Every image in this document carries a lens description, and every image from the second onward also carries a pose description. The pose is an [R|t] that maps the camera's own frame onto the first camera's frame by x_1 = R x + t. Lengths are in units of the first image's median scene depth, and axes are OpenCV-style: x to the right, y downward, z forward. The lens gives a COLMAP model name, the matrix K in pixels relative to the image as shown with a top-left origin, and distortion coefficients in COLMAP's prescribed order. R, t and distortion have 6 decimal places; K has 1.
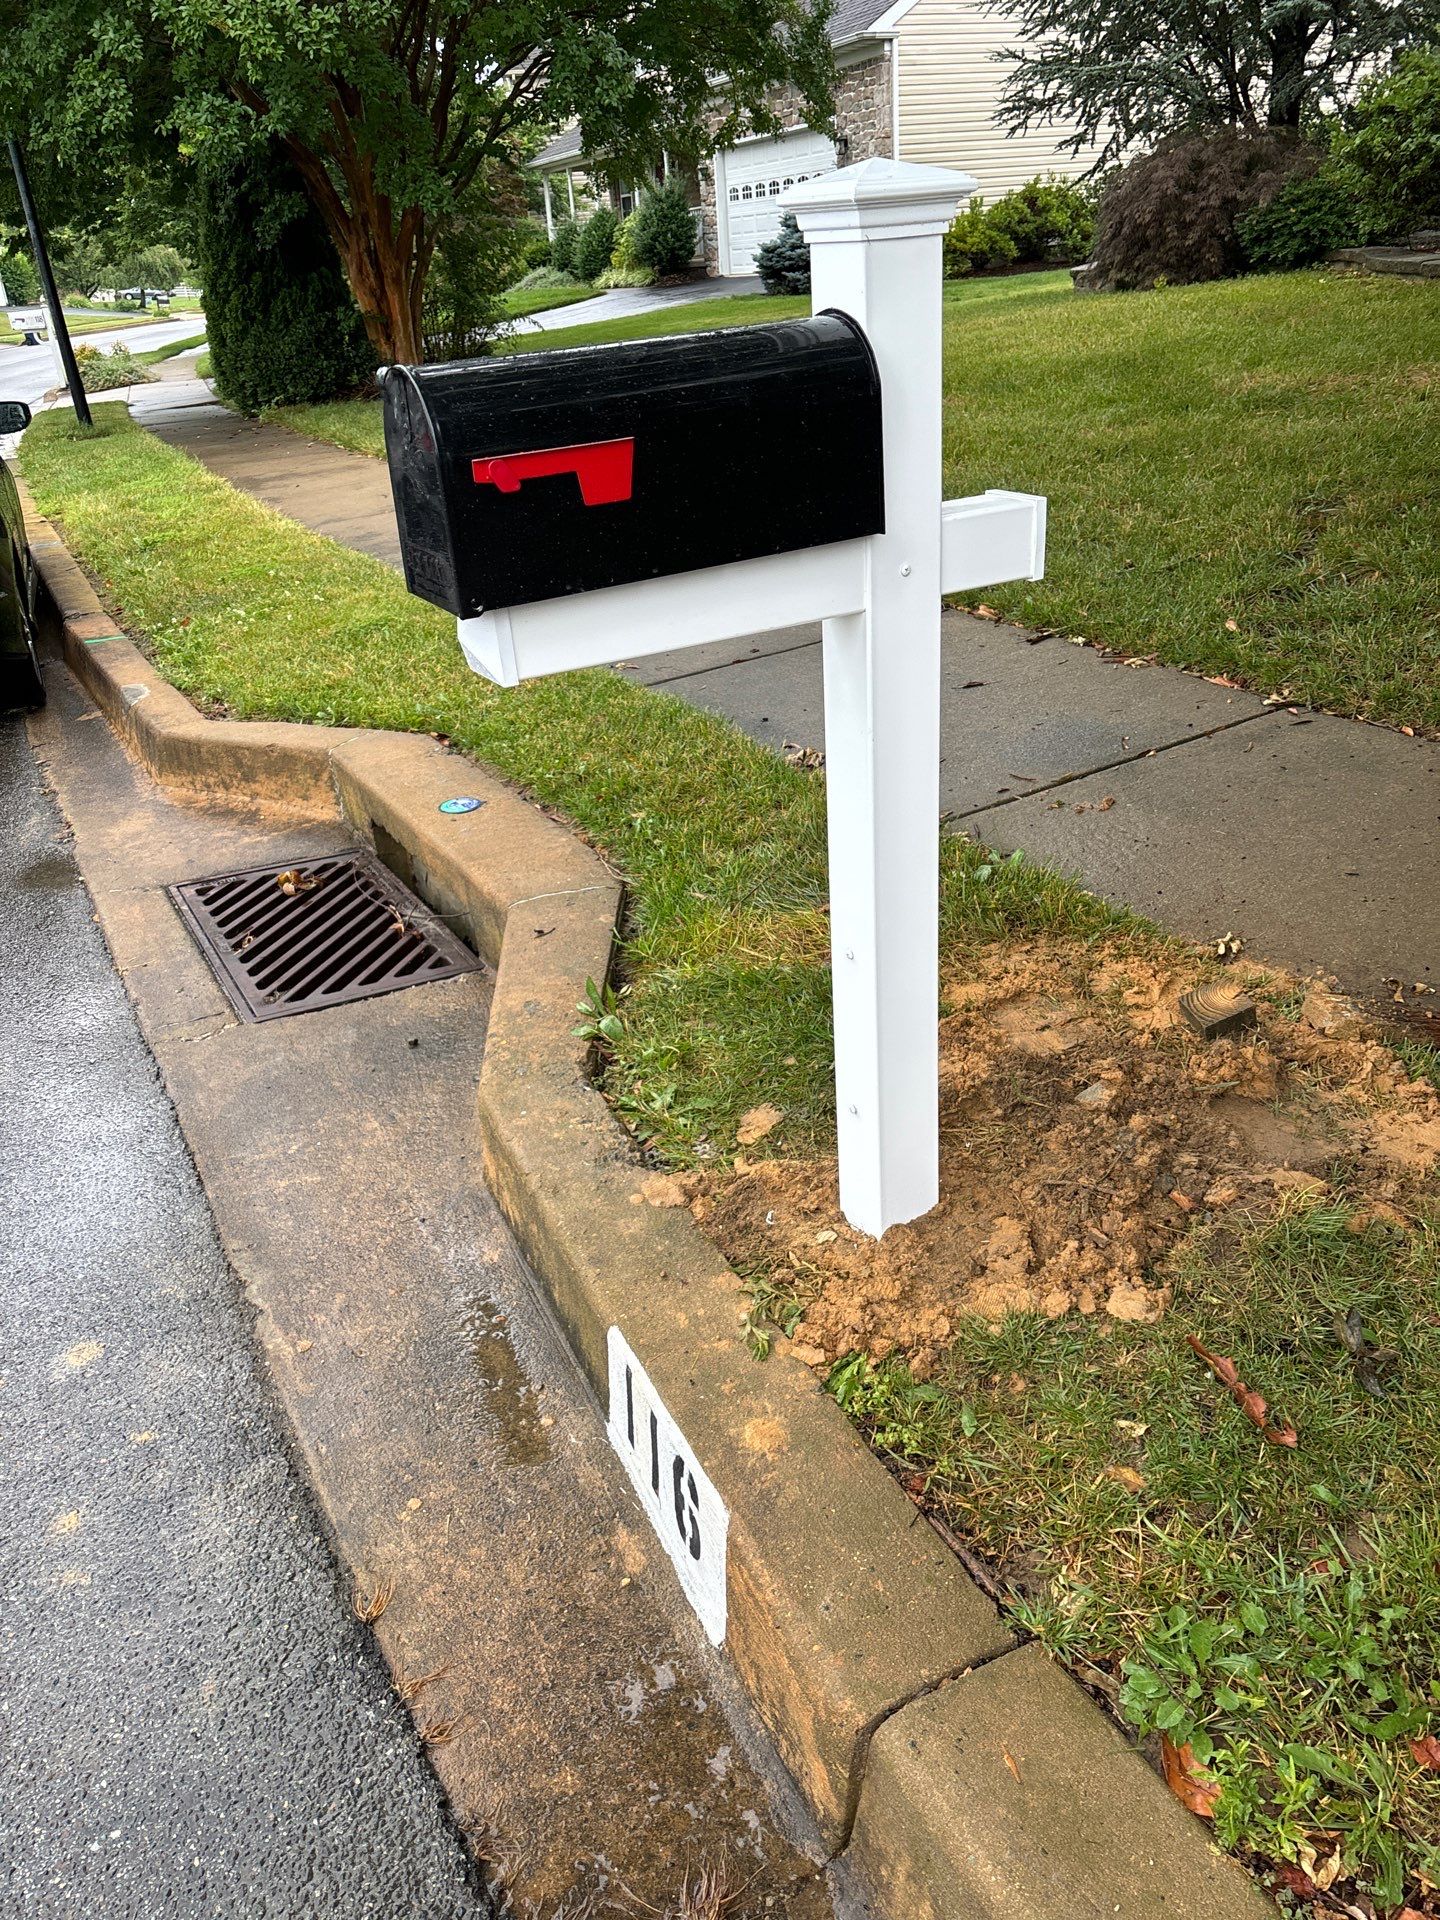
lens RADIAL K [[1413.4, 0, 720.0], [0, 1413.4, 960.0], [0, 0, 1]] dist [0.001063, -0.011144]
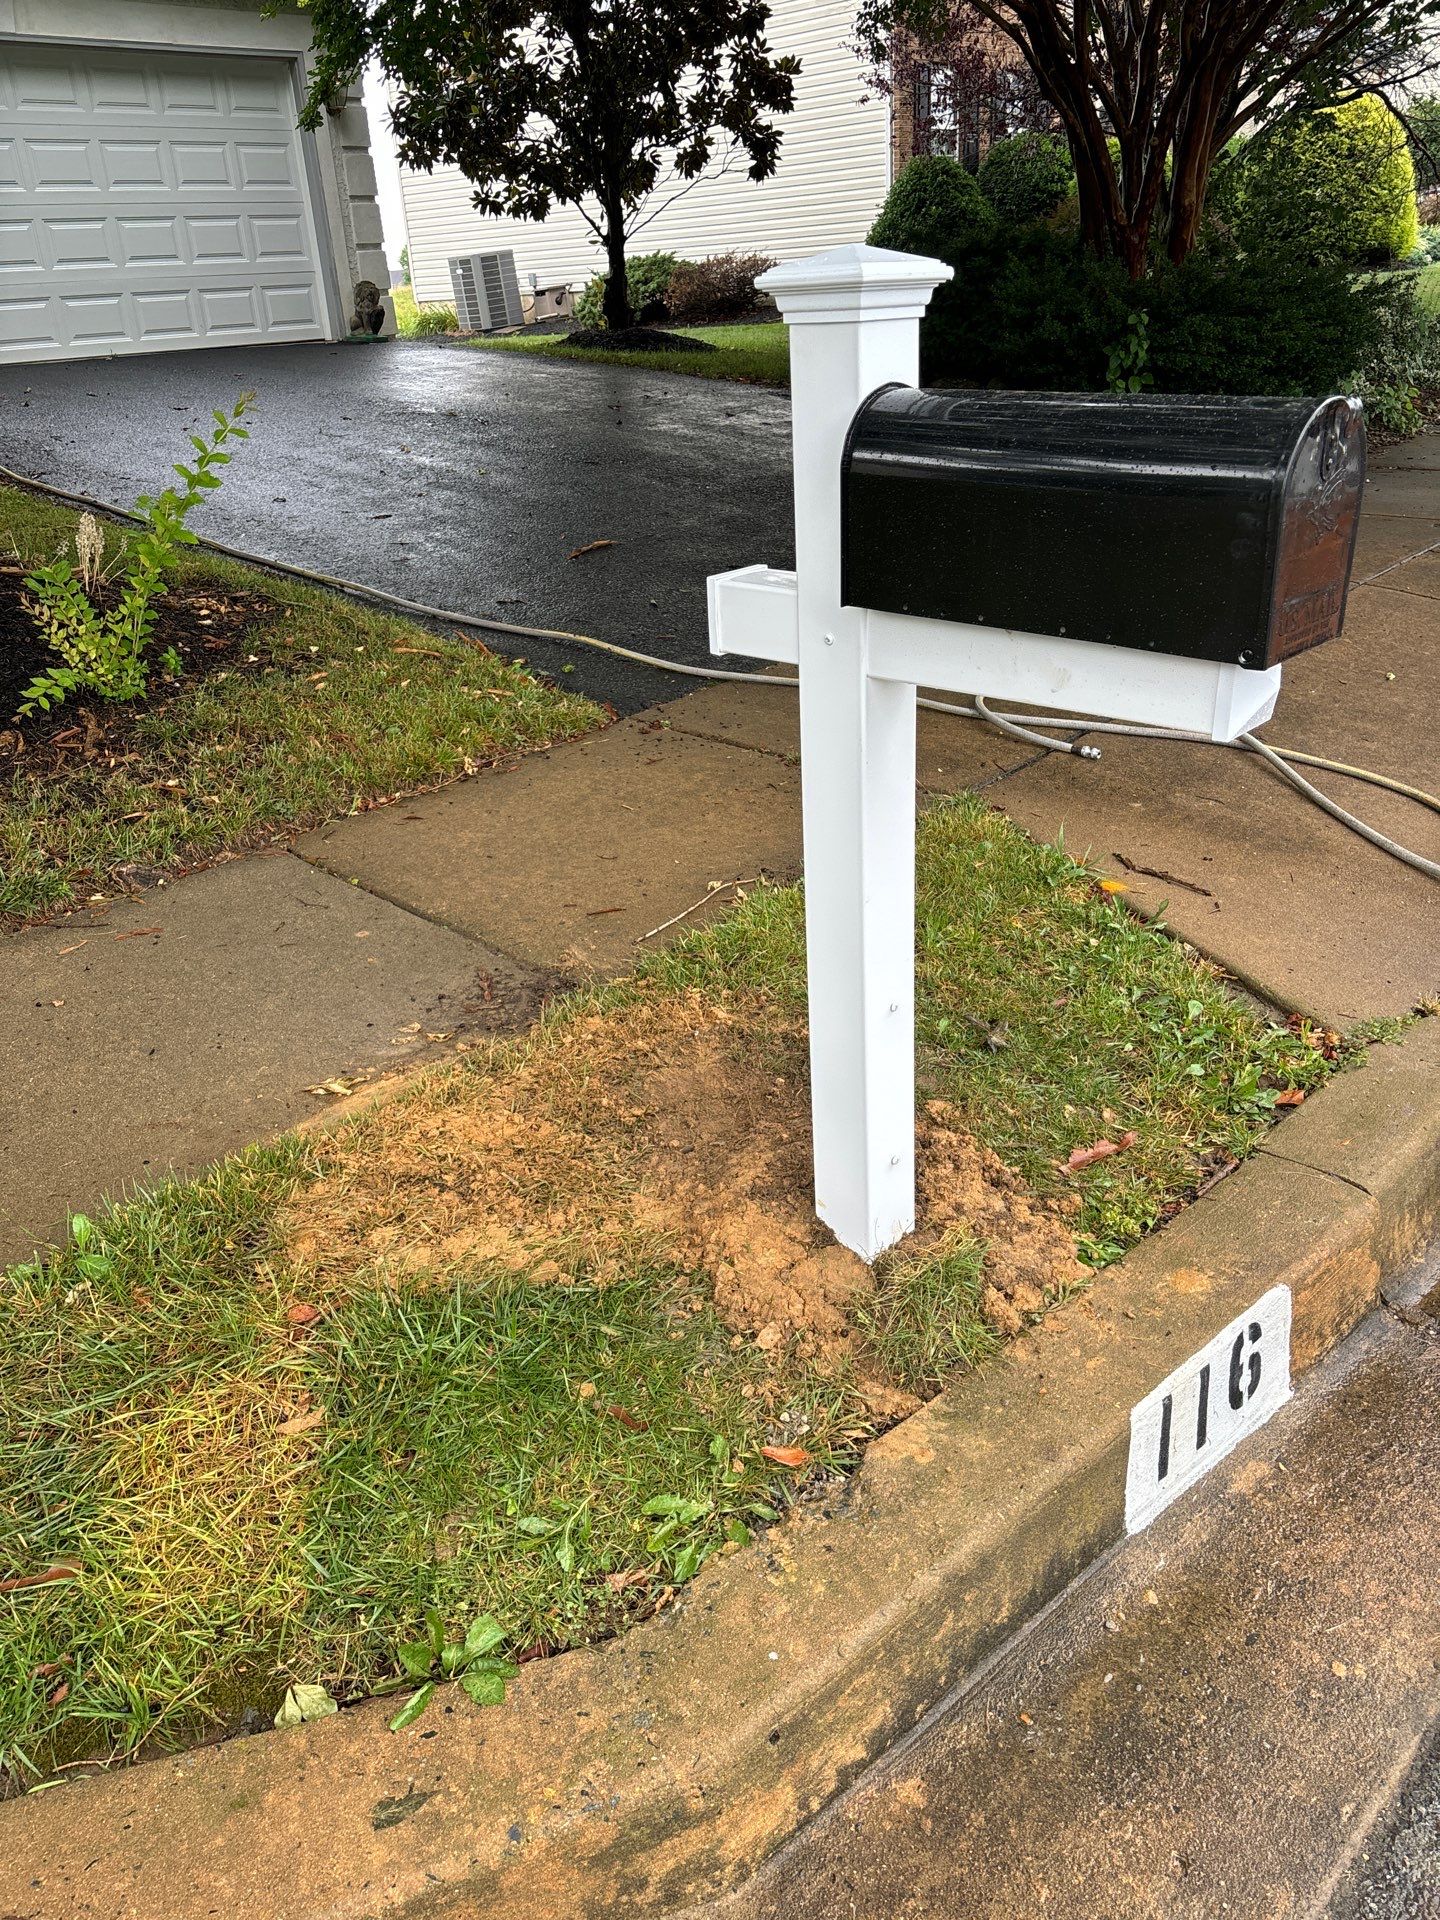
lens RADIAL K [[1406.3, 0, 716.7], [0, 1406.3, 947.4], [0, 0, 1]] dist [0.044005, -0.069325]
pose [[-0.273048, -0.324583, 0.905589, -0.654042], [0.489858, 0.763263, 0.421270, -0.442615], [-0.827940, 0.558637, -0.049408, 0.965974]]
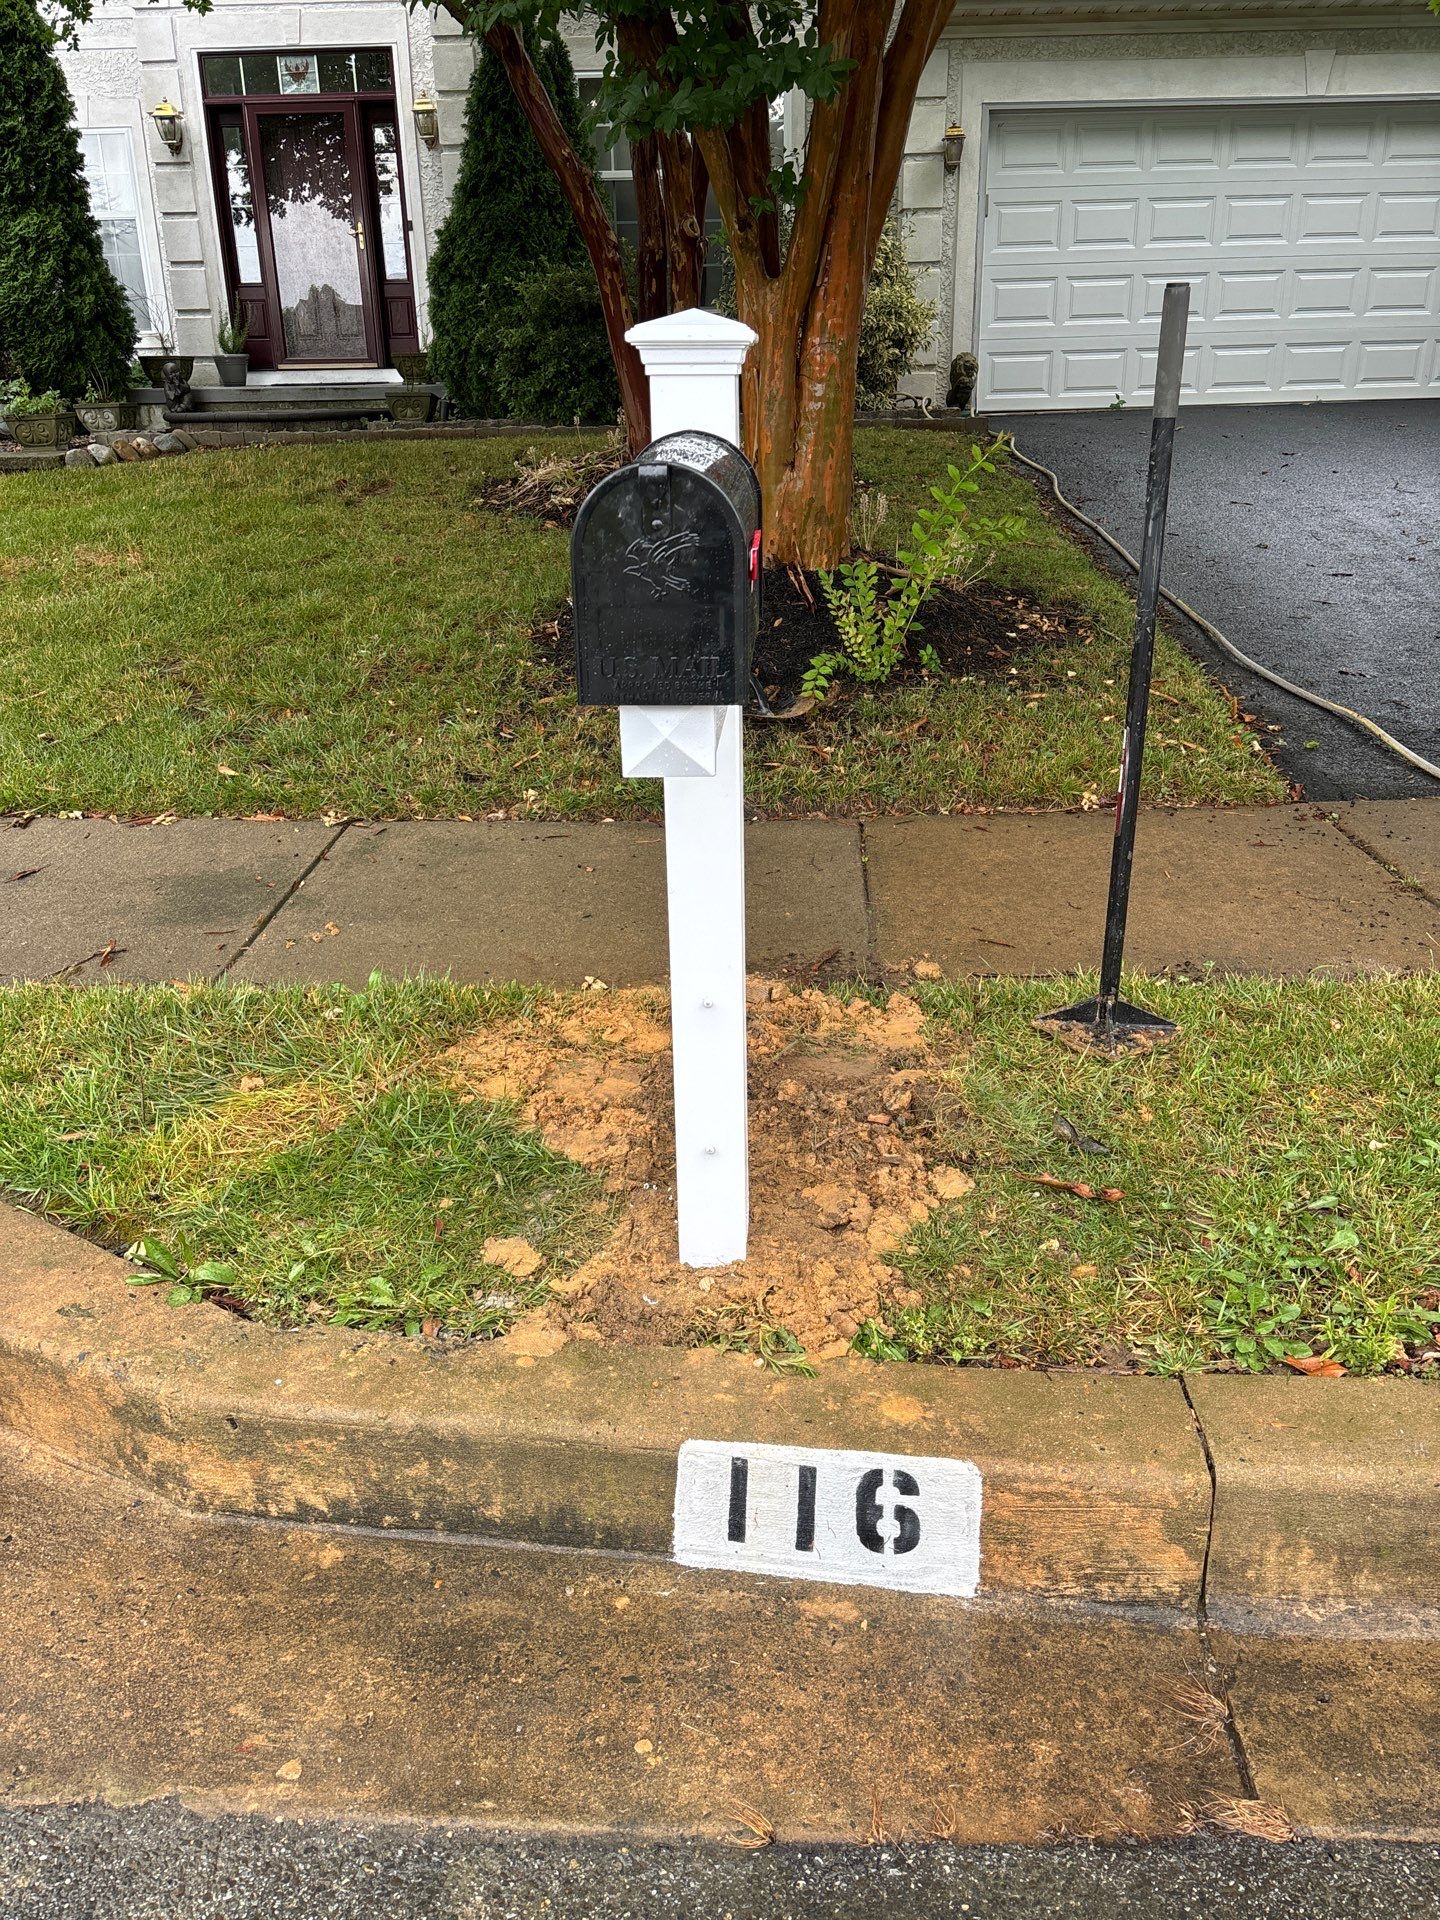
lens RADIAL K [[1413.4, 0, 720.0], [0, 1413.4, 960.0], [0, 0, 1]] dist [0.001063, -0.011144]
pose [[0.532023, -0.258382, 0.806344, -0.654645], [0.359701, 0.931070, 0.061019, -0.080929], [-0.766529, 0.257579, 0.588291, 0.294110]]
